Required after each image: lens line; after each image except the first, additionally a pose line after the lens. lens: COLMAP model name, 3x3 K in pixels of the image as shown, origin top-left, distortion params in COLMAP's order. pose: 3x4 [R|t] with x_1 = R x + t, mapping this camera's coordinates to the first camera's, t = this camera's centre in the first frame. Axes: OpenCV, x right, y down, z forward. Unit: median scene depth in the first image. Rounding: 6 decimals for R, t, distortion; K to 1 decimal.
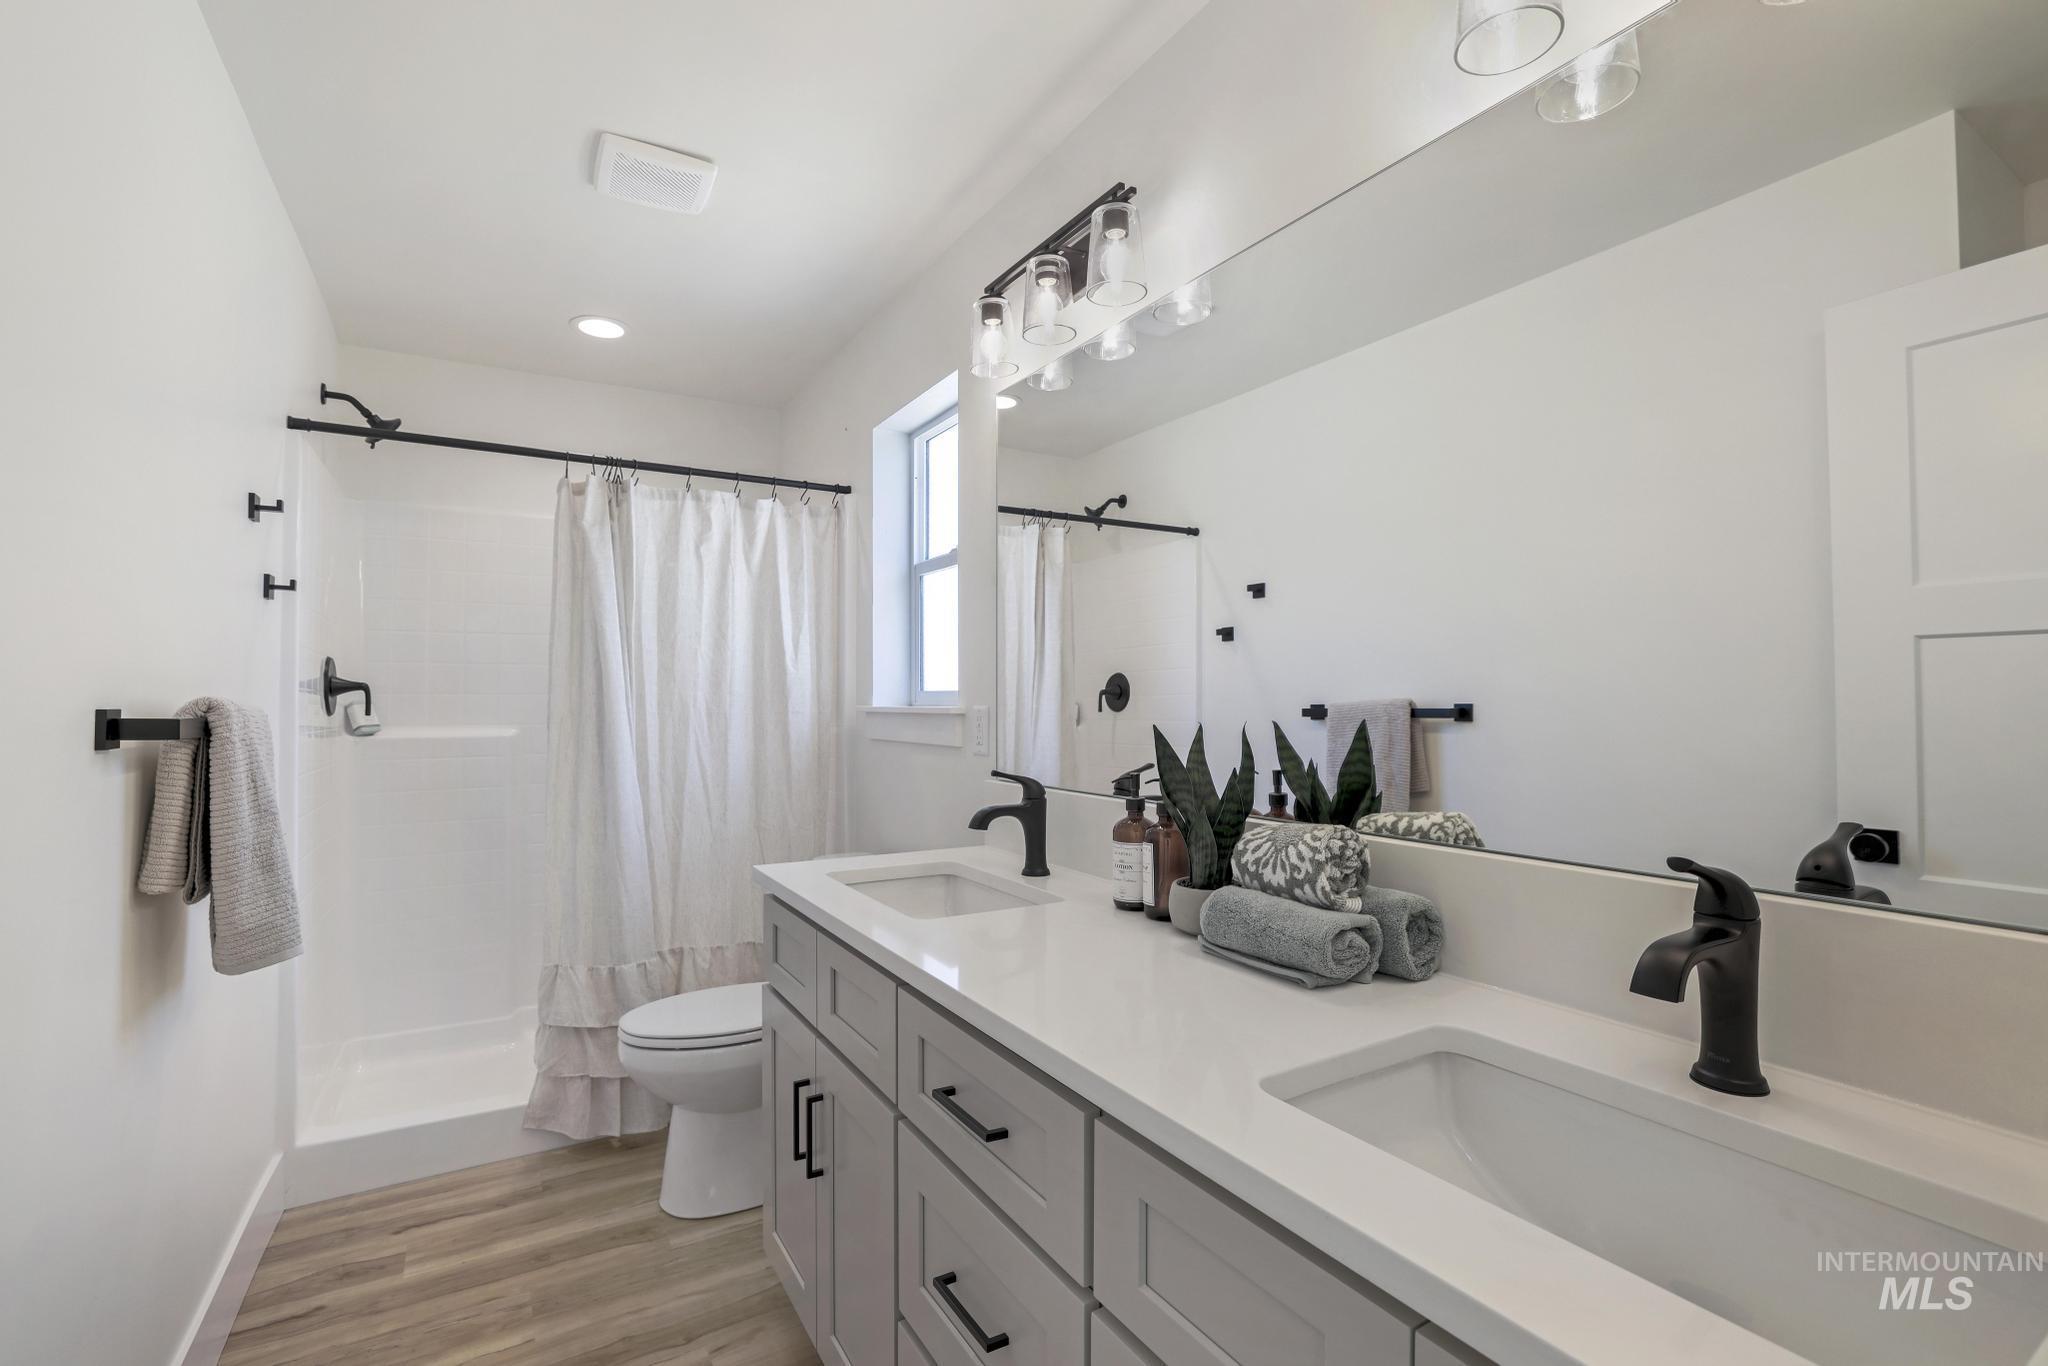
lens RADIAL K [[879.1, 0, 1007.1], [0, 879.1, 690.6], [0, 0, 1]] dist [-0.027327, 0.007794]
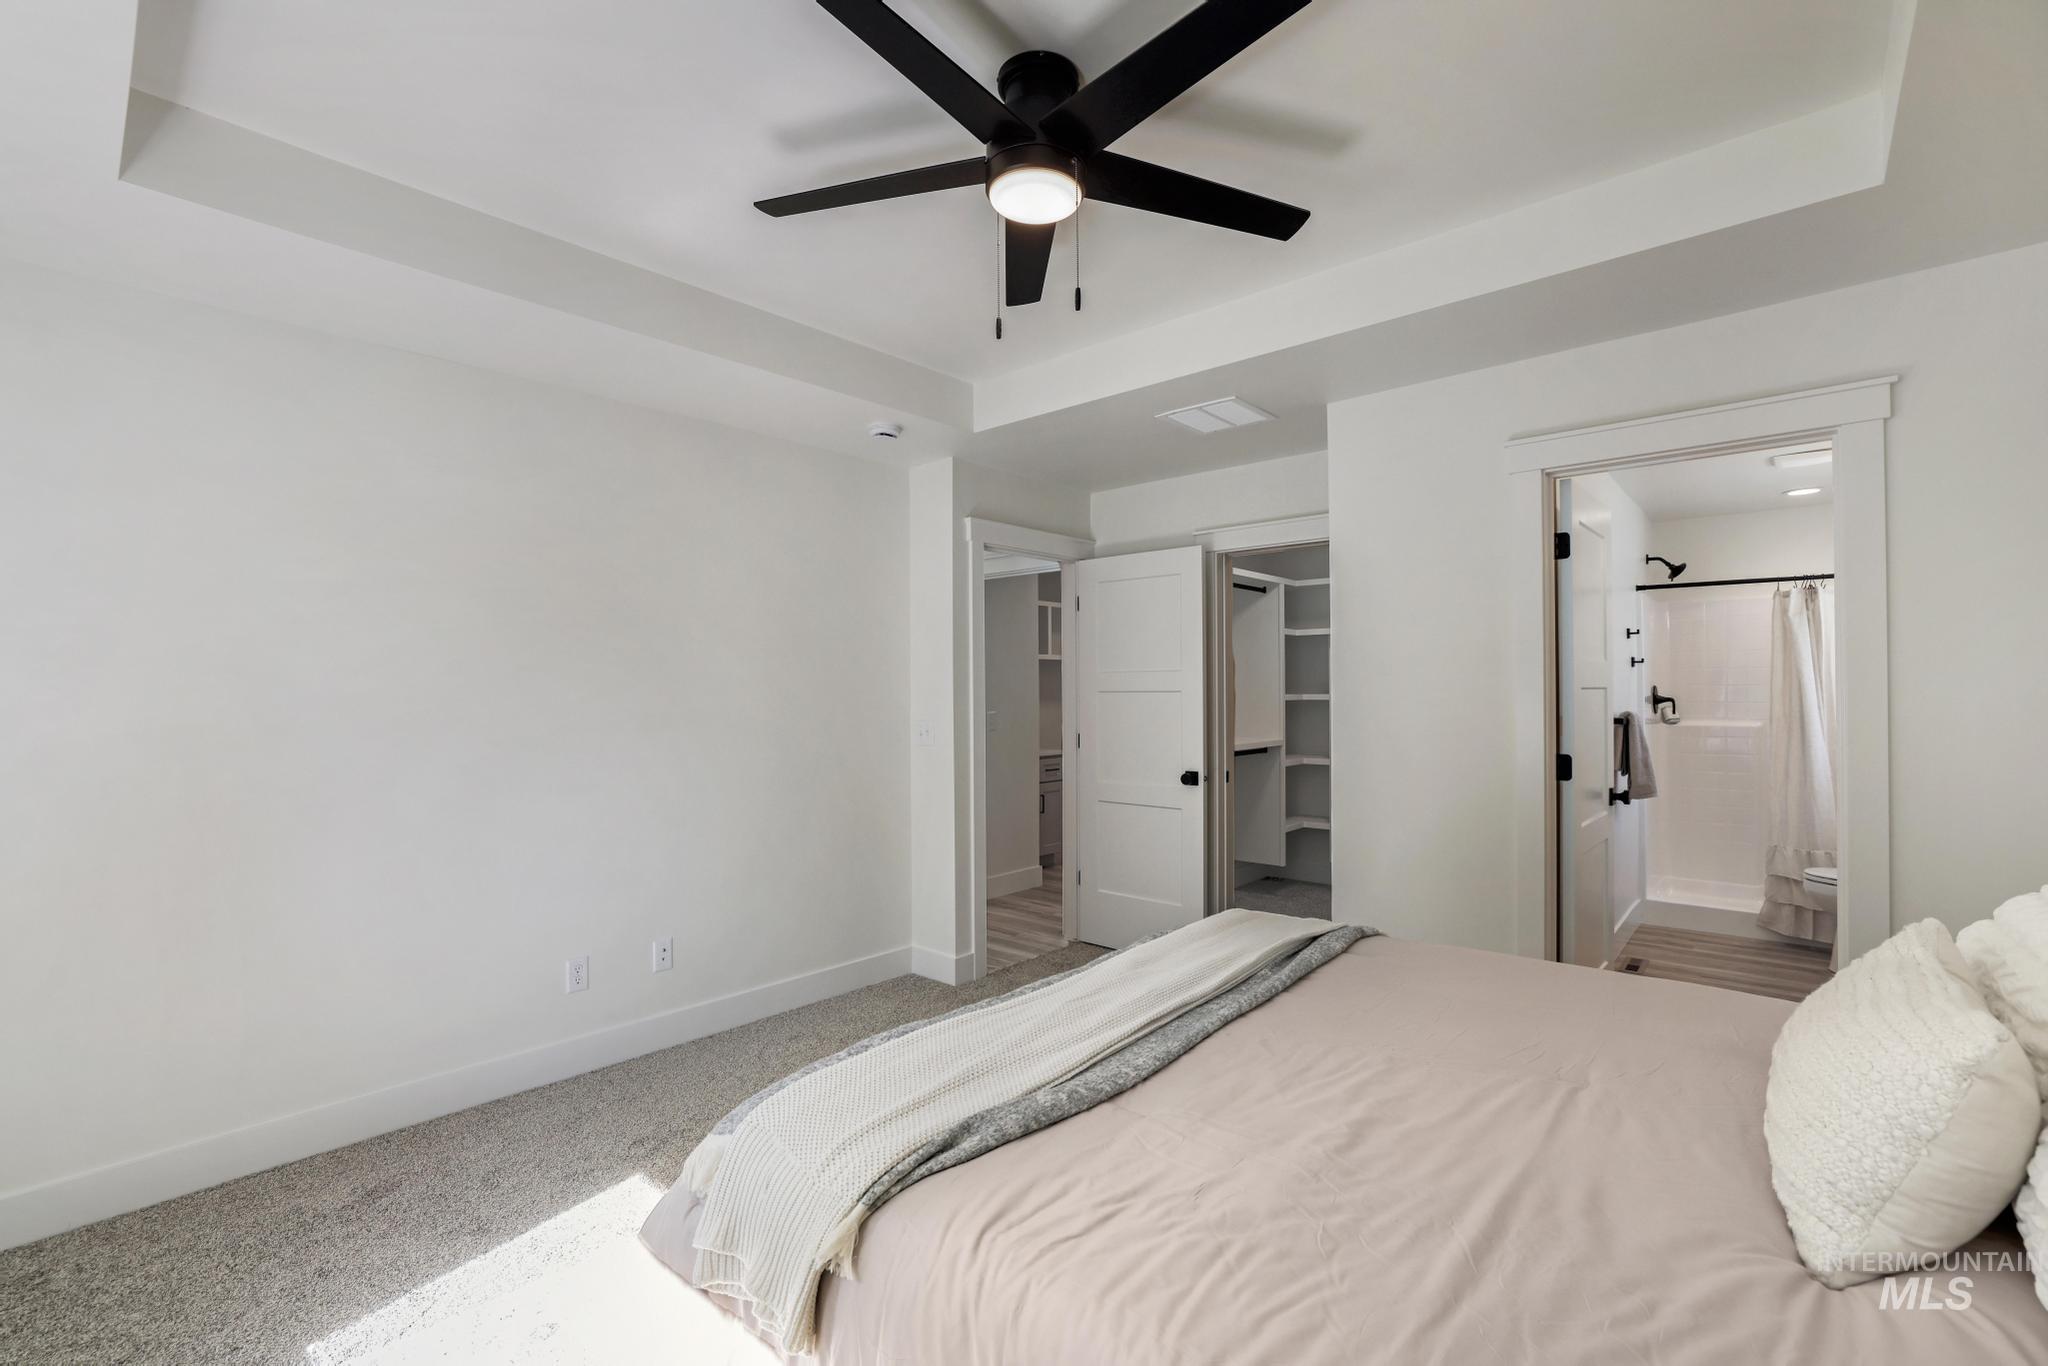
lens RADIAL K [[879.1, 0, 1013.5], [0, 879.1, 686.3], [0, 0, 1]] dist [-0.027327, 0.007794]
pose [[0.293184, -0.007716, -0.956025, 0.826444], [0.021504, 0.999768, -0.001475, -0.072374], [0.955814, -0.020126, 0.293282, -1.176787]]
